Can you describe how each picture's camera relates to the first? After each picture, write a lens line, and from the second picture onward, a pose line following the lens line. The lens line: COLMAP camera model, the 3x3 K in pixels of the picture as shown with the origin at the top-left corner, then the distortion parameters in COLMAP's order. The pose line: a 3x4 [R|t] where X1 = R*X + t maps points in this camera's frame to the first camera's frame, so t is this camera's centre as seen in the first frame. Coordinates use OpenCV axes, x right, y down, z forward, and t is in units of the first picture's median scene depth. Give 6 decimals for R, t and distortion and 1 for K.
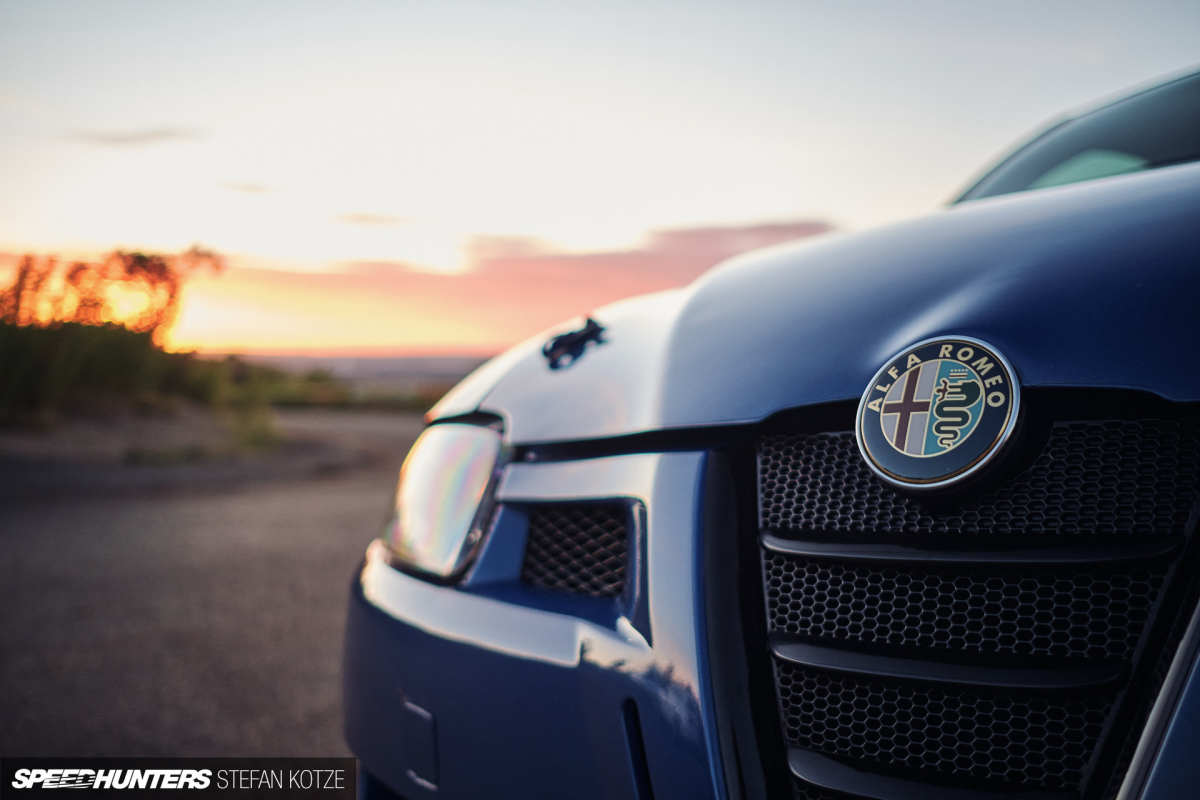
lens RADIAL K [[1190.1, 0, 600.4], [0, 1190.1, 401.5], [0, 0, 1]] dist [-0.010993, 0.000000]
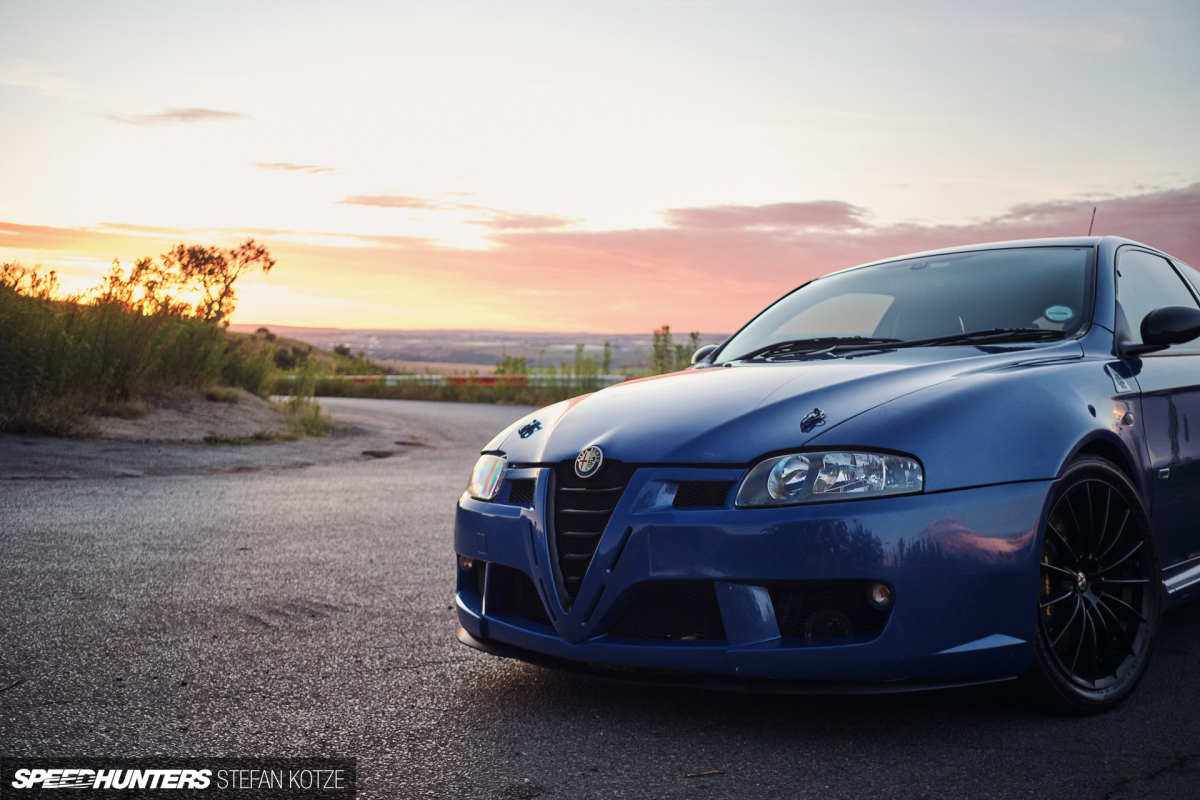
lens RADIAL K [[1190.1, 0, 606.2], [0, 1190.1, 399.2], [0, 0, 1]] dist [-0.010993, 0.000000]
pose [[0.999753, 0.013861, -0.017373, 0.229407], [-0.013609, 0.999802, 0.014540, -0.172178], [0.017571, -0.014300, 0.999743, -2.088235]]
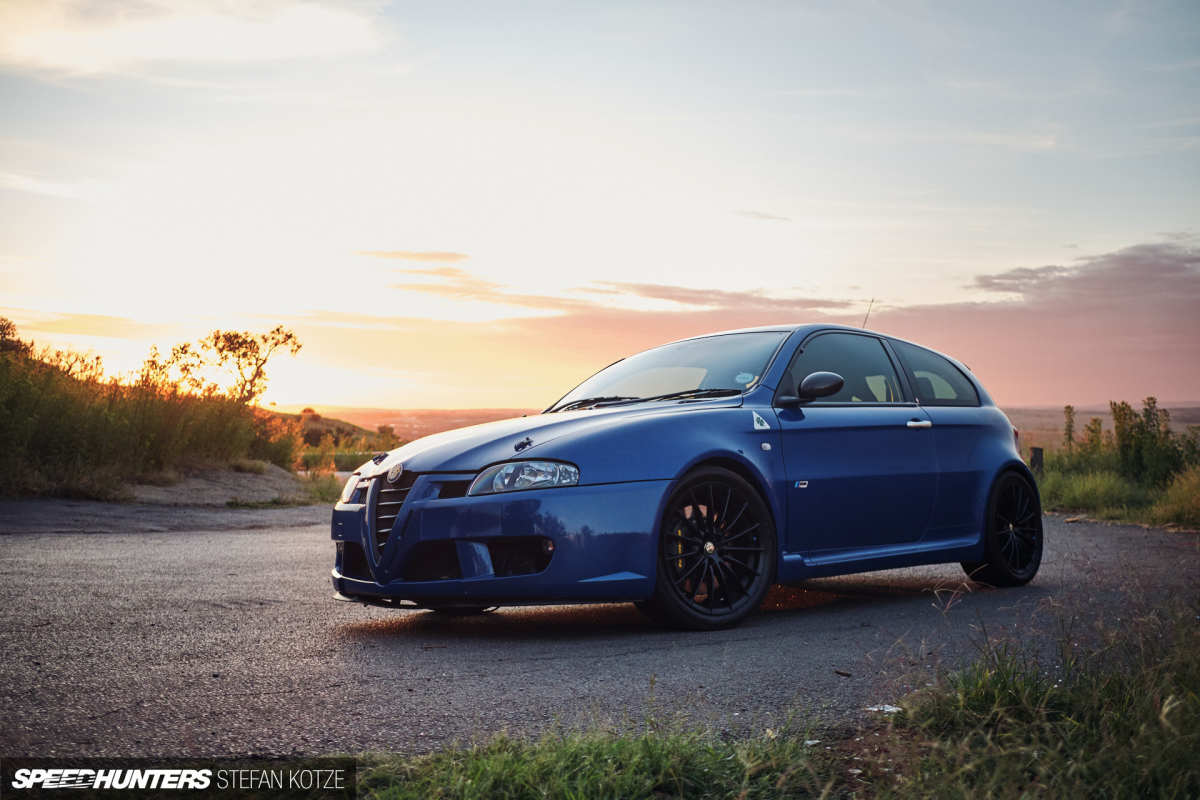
lens RADIAL K [[1190.1, 0, 594.0], [0, 1190.1, 399.1], [0, 0, 1]] dist [-0.010993, 0.000000]
pose [[0.997970, 0.001419, -0.063671, 1.117770], [-0.004627, 0.998725, -0.050267, -0.048275], [0.063519, 0.050460, 0.996704, -3.638331]]
